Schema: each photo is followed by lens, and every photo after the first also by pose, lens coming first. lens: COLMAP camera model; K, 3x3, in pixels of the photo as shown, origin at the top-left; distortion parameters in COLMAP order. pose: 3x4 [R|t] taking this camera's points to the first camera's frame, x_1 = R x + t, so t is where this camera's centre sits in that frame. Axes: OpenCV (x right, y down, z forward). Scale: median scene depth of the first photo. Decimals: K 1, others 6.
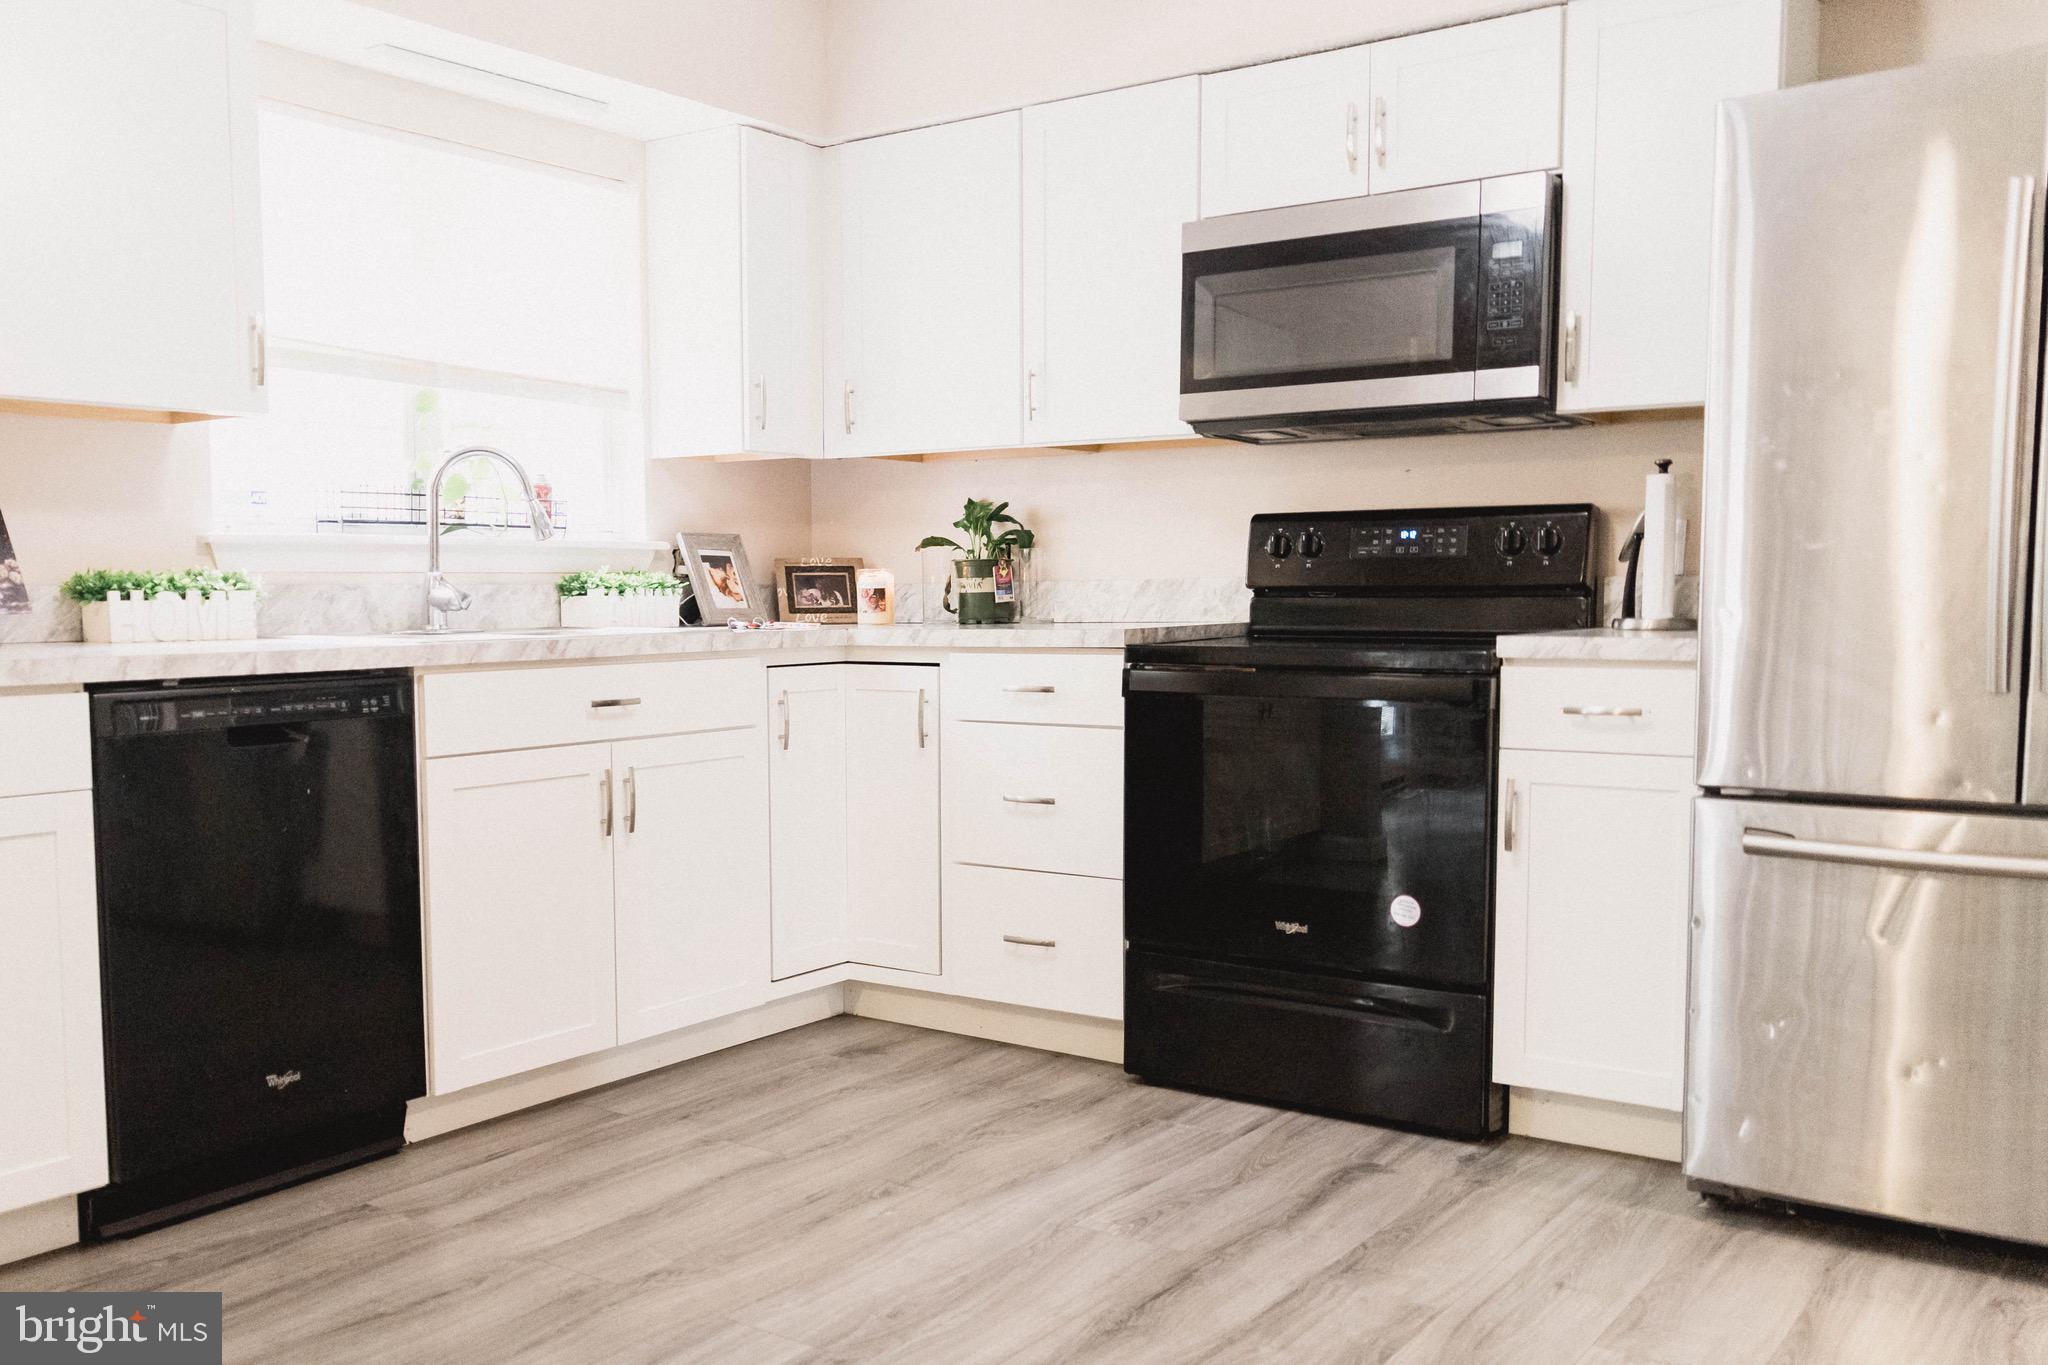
lens RADIAL K [[1820.4, 0, 965.1], [0, 1820.4, 745.7], [0, 0, 1]] dist [-0.012137, -0.007530]
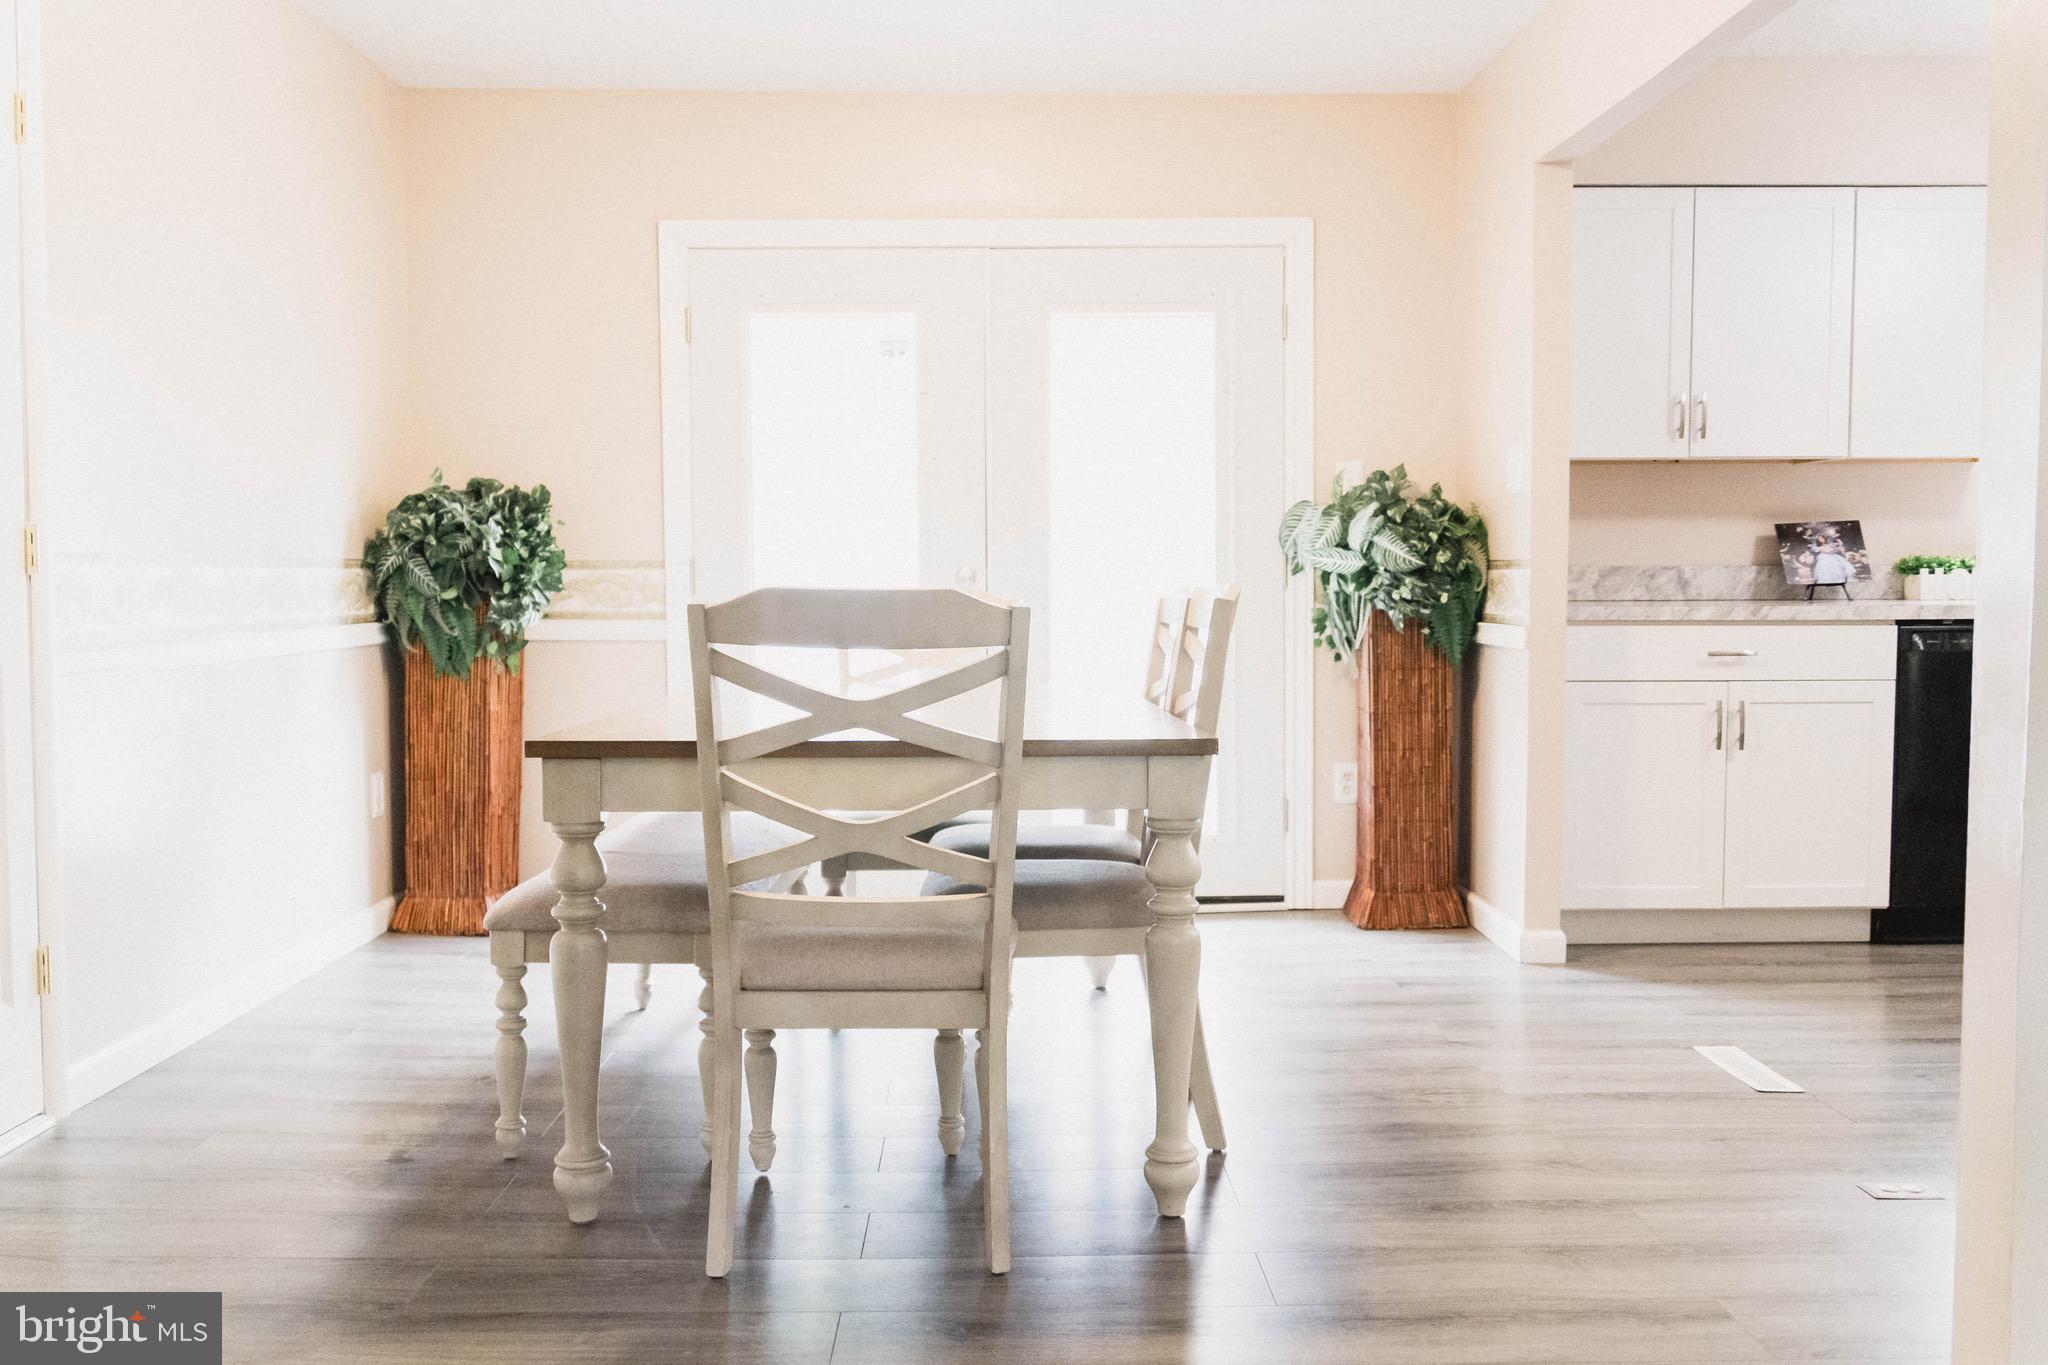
lens RADIAL K [[1793.0, 0, 1024.0], [0, 1793.0, 682.5], [0, 0, 1]] dist [0.009213, 0.009041]
pose [[0.597733, 0.051081, -0.800066, 0.304618], [-0.068365, 0.997581, 0.012616, 0.045867], [0.798775, 0.047156, 0.599779, -0.538554]]
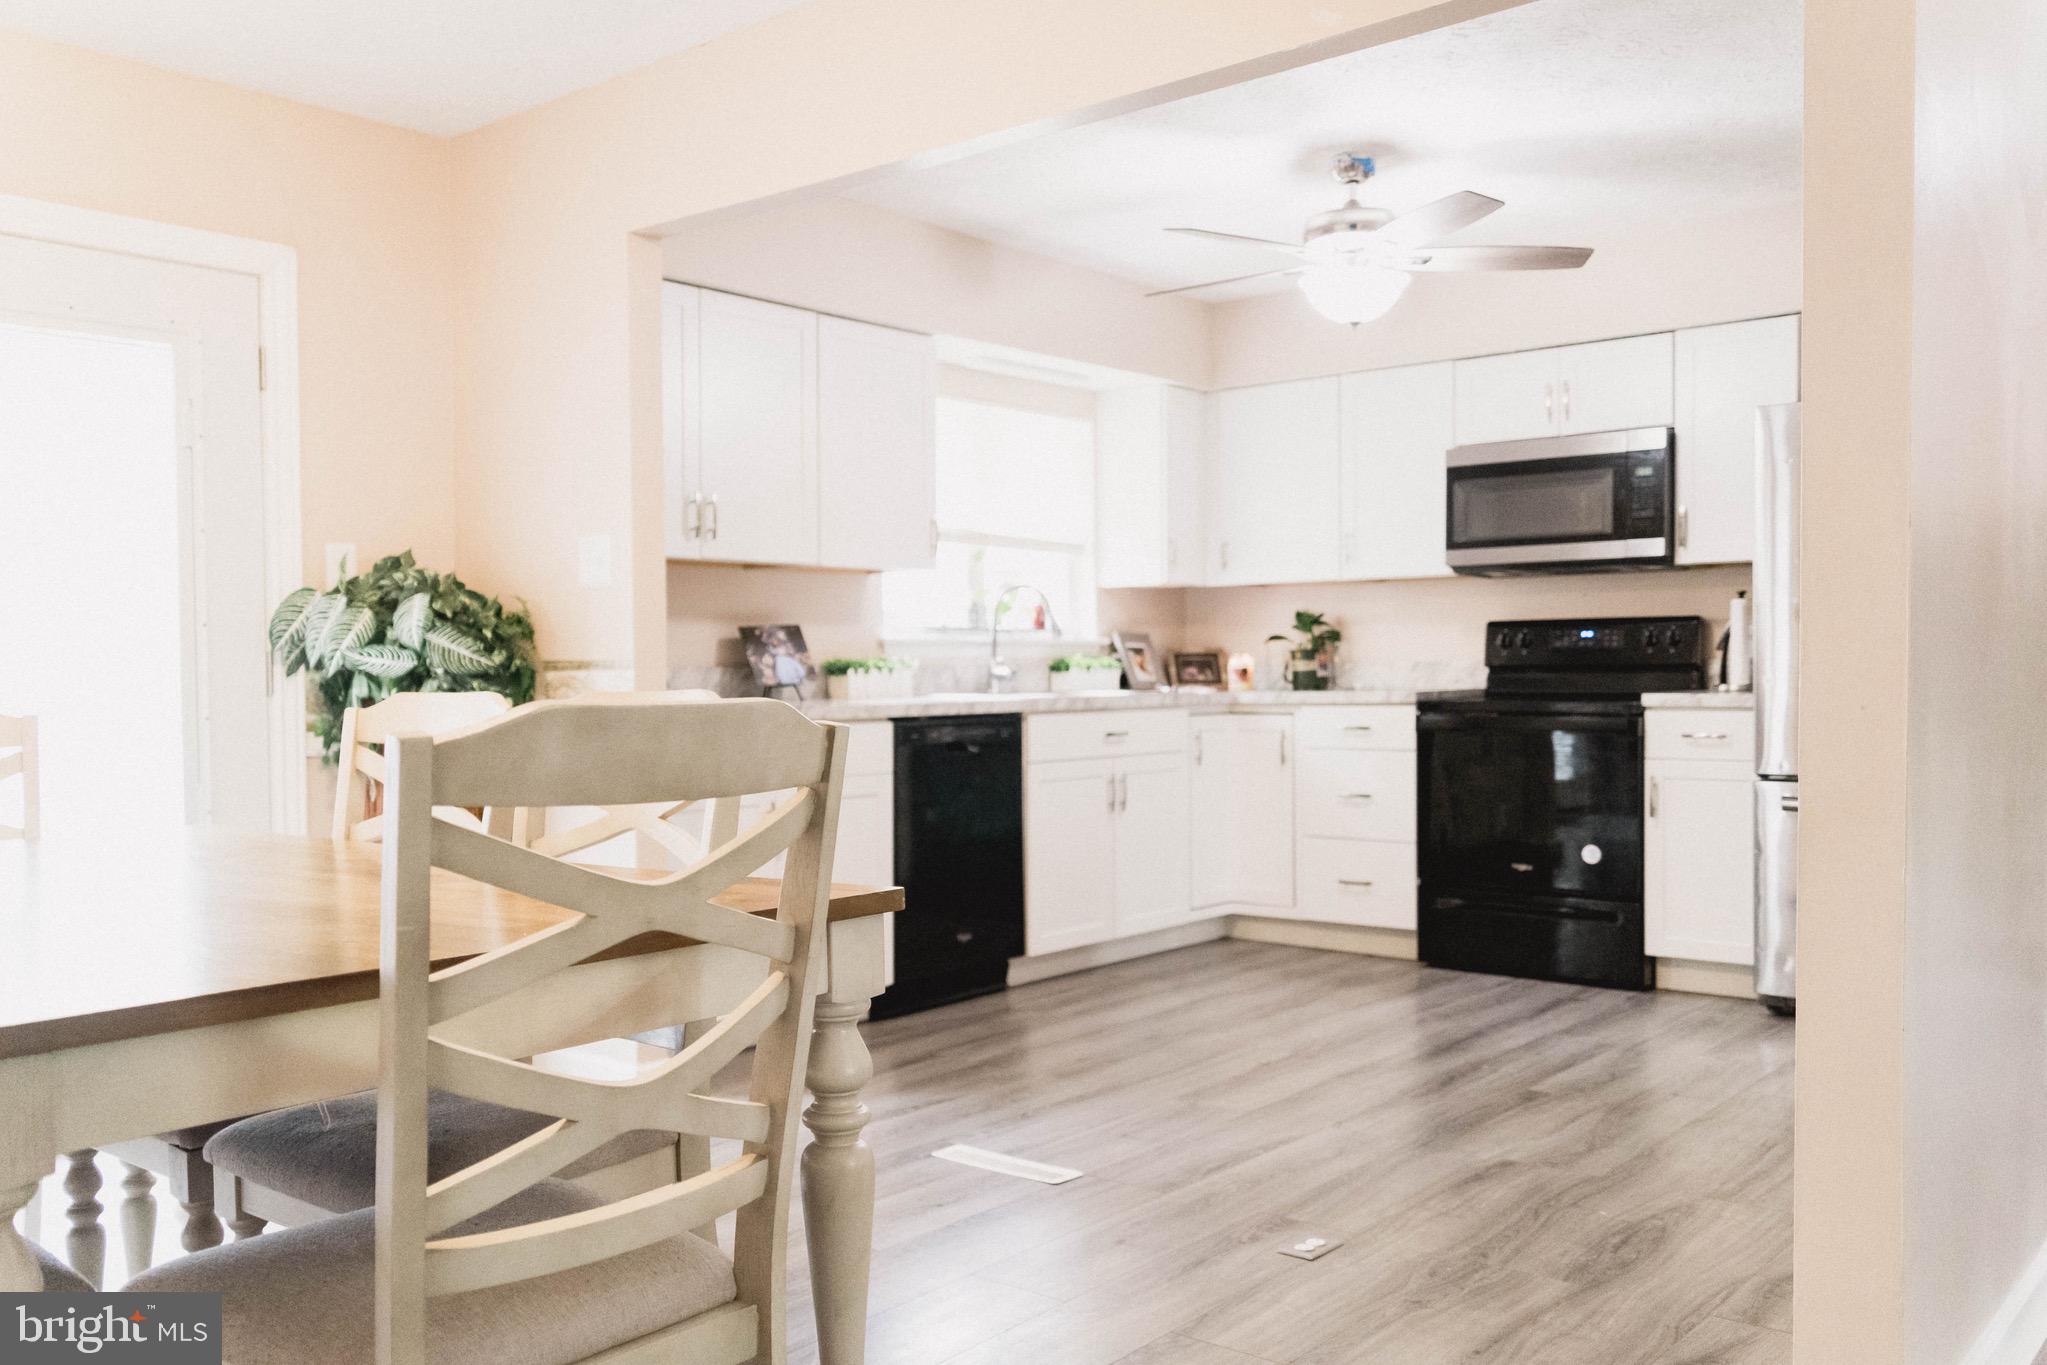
lens RADIAL K [[1701.5, 0, 1023.5], [0, 1701.5, 682.5], [0, 0, 1]] dist [-0.003310, -0.000877]
pose [[0.997453, -0.001234, -0.071315, -0.158433], [-0.004226, 0.997072, -0.076355, 0.048317], [0.071201, 0.076462, 0.994527, -0.576380]]
